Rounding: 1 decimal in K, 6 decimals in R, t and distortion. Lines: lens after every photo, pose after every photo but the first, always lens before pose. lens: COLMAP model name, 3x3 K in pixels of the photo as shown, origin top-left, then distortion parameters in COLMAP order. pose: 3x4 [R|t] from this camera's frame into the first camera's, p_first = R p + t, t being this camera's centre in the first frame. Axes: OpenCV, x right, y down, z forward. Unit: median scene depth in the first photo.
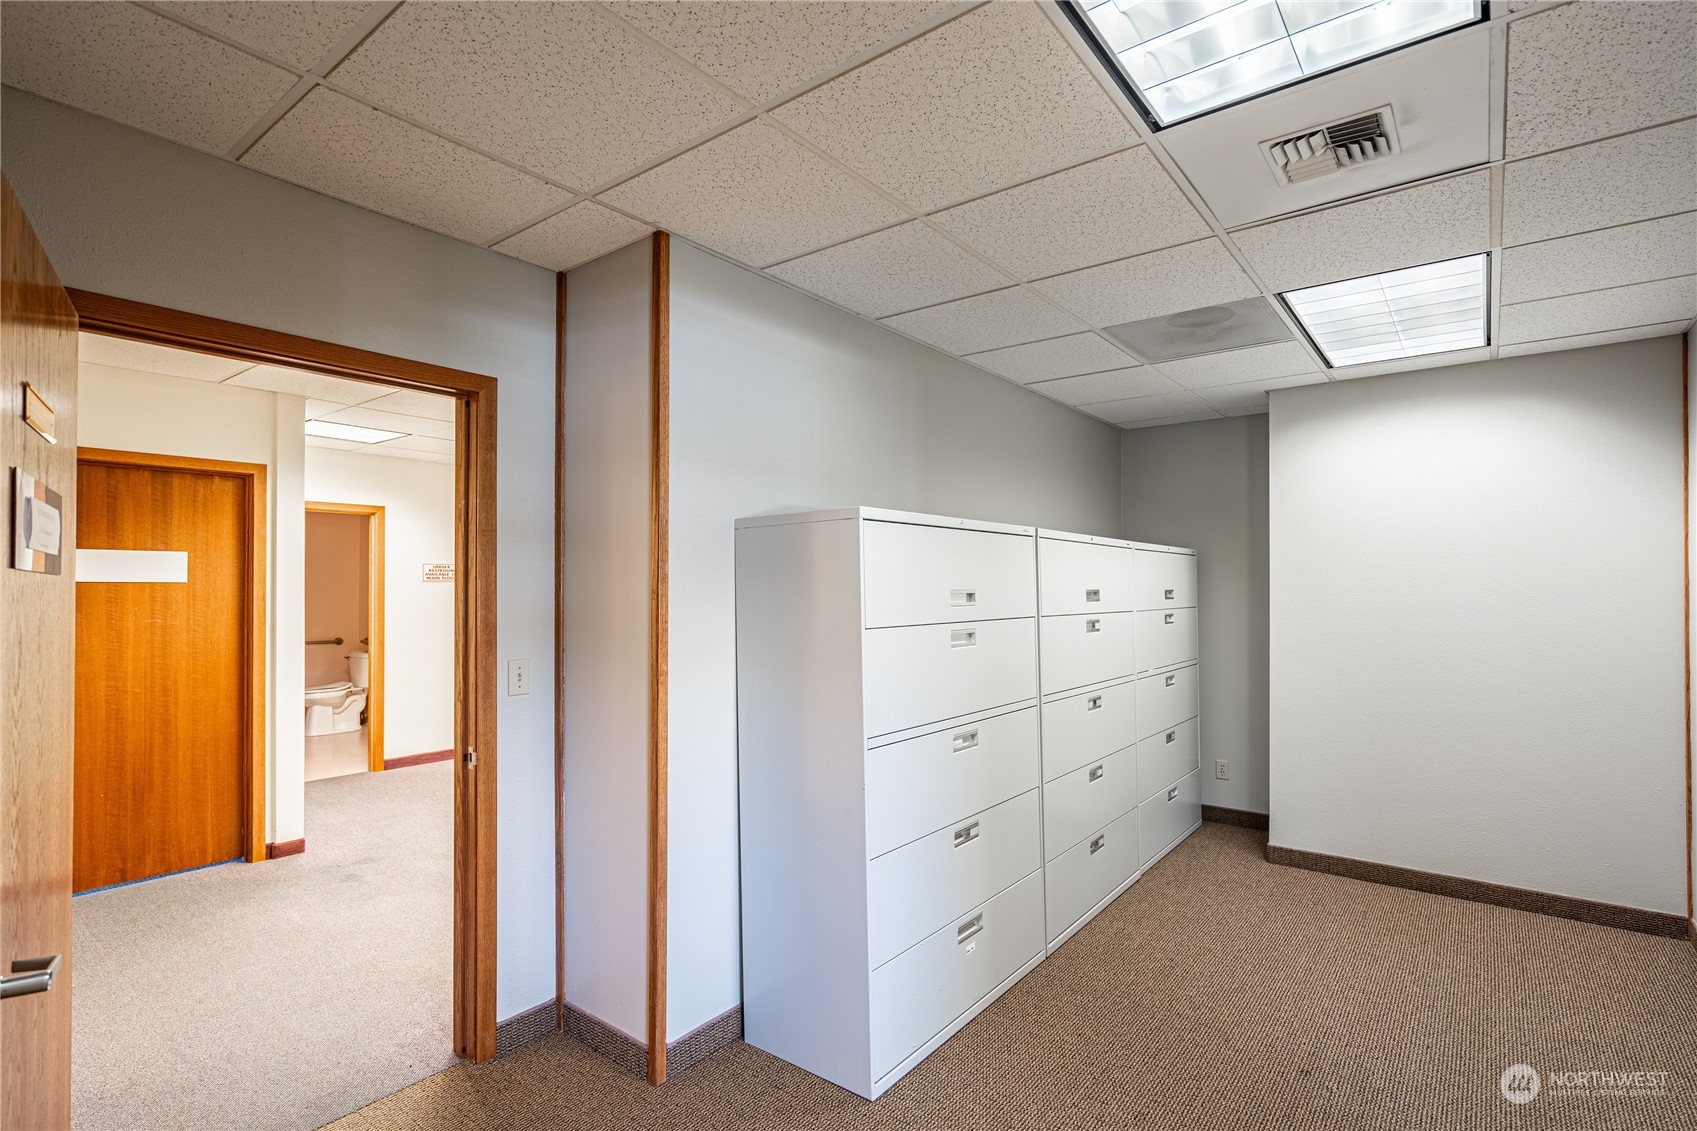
lens RADIAL K [[819.6, 0, 847.6], [0, 819.6, 573.1], [0, 0, 1]] dist [-0.006249, 0.005084]
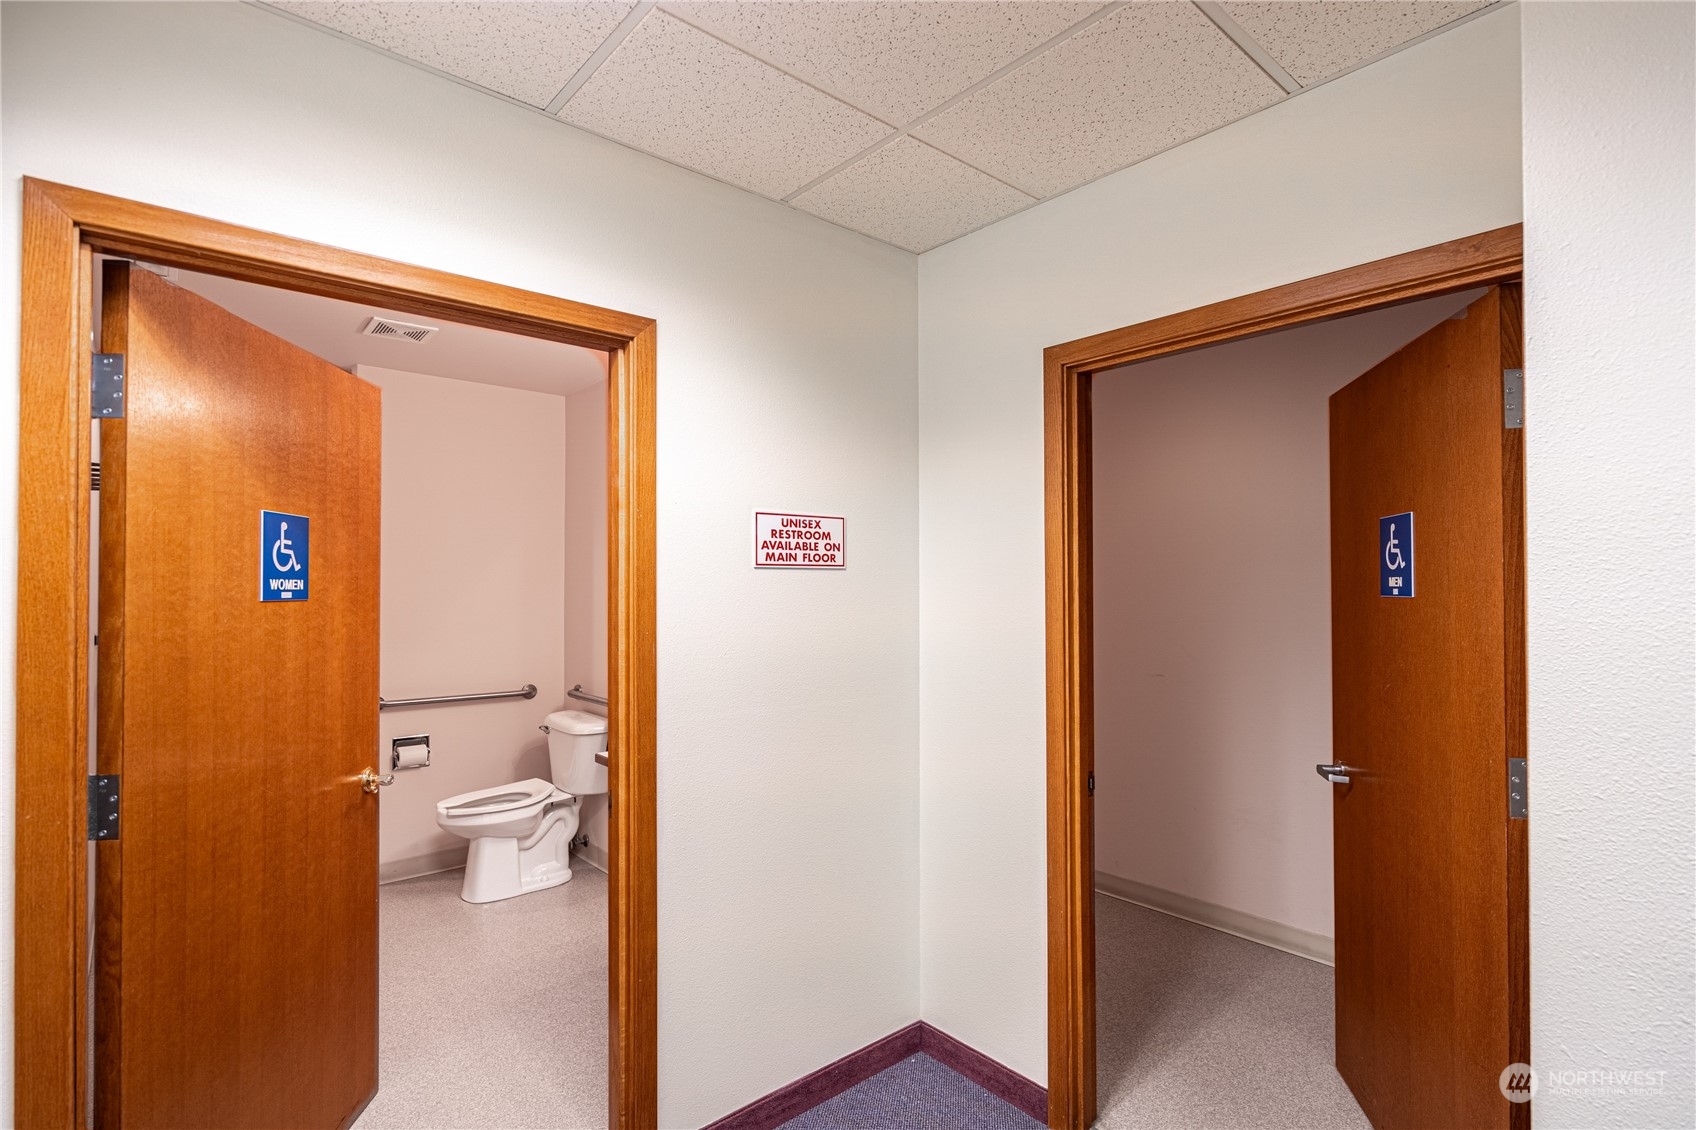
lens RADIAL K [[819.2, 0, 849.1], [0, 819.2, 571.1], [0, 0, 1]] dist [-0.006249, 0.005084]
pose [[0.981290, -0.004324, -0.192489, -0.337564], [0.002722, 0.999959, -0.008590, 0.011941], [0.192518, 0.007906, 0.981262, 0.552887]]
